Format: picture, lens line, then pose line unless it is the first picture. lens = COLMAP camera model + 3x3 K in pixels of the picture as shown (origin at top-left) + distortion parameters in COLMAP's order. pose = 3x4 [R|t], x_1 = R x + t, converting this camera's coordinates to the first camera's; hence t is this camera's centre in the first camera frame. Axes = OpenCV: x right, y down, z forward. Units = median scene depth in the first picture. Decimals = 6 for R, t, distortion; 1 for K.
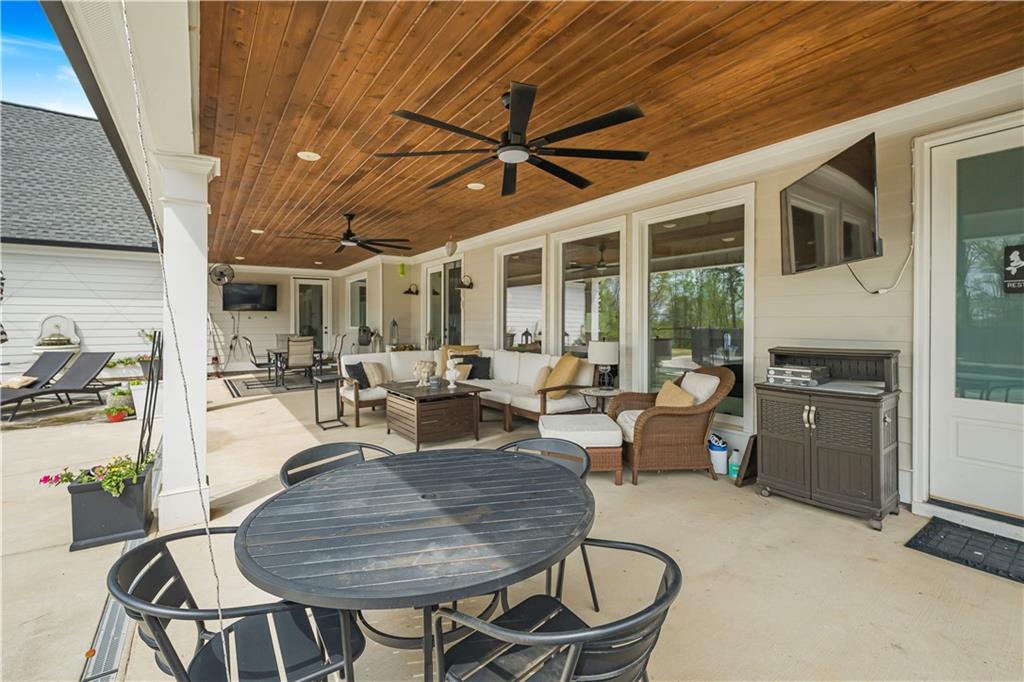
lens RADIAL K [[456.8, 0, 515.4], [0, 456.8, 318.7], [0, 0, 1]] dist [-0.001310, 0.002080]
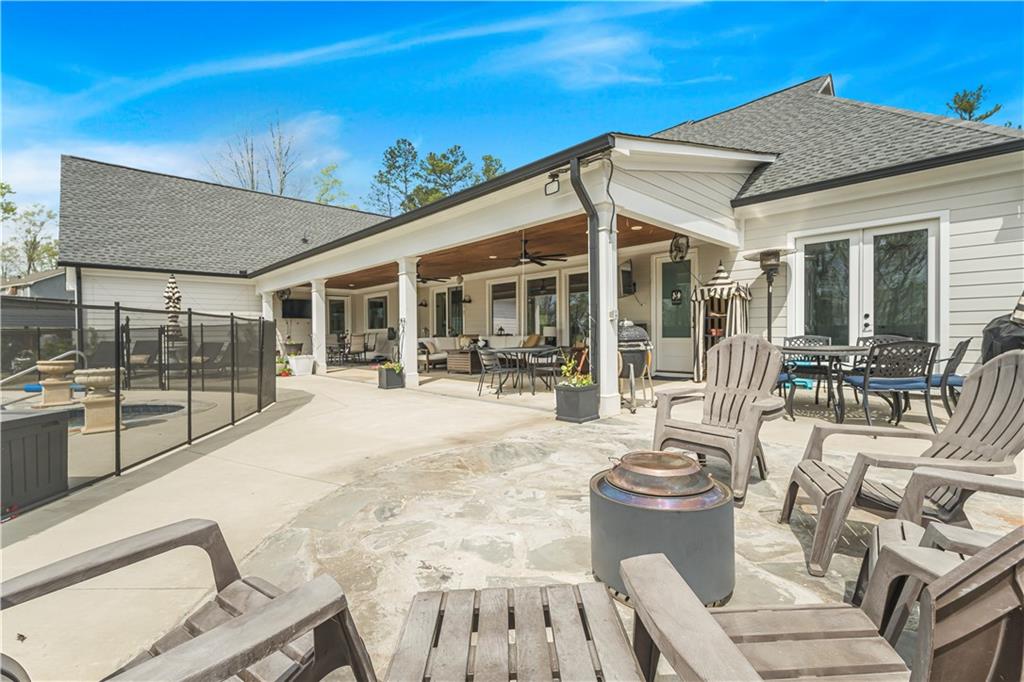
lens RADIAL K [[456.8, 0, 510.6], [0, 456.8, 338.1], [0, 0, 1]] dist [-0.001310, 0.002080]
pose [[0.988593, -0.011606, 0.150163, -0.198812], [0.009554, 0.999851, 0.014379, 0.042329], [-0.150307, -0.012780, 0.988557, -0.707577]]
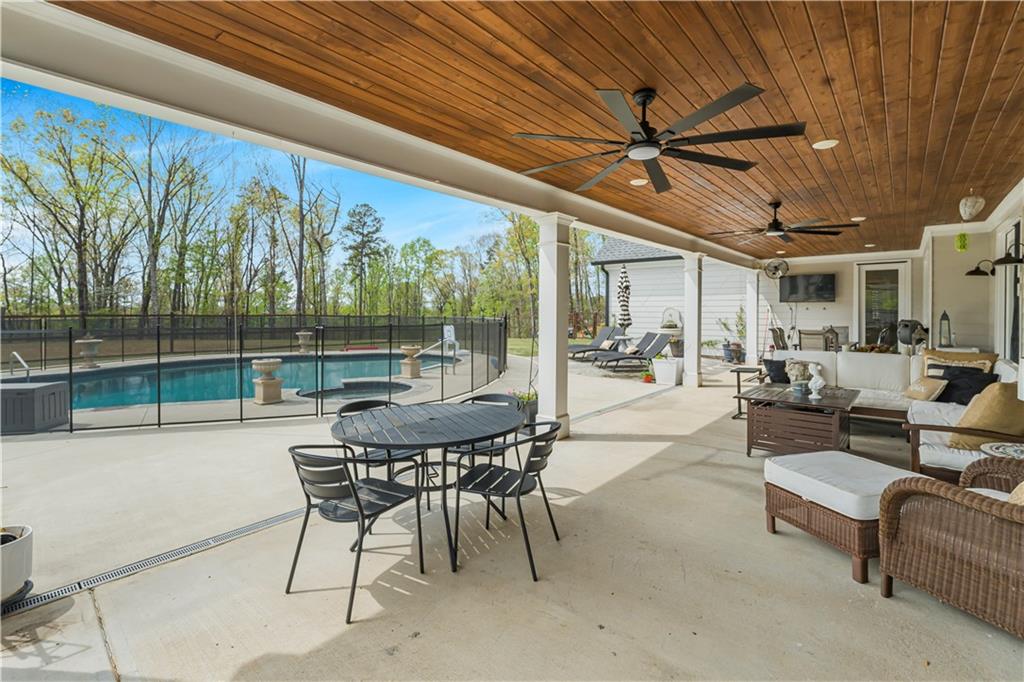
lens RADIAL K [[456.8, 0, 515.3], [0, 456.8, 311.7], [0, 0, 1]] dist [-0.001310, 0.002080]
pose [[0.268587, 0.004197, -0.963246, 0.312179], [0.004430, 0.999975, 0.005592, -0.006299], [0.963245, -0.005769, 0.268561, 0.165801]]
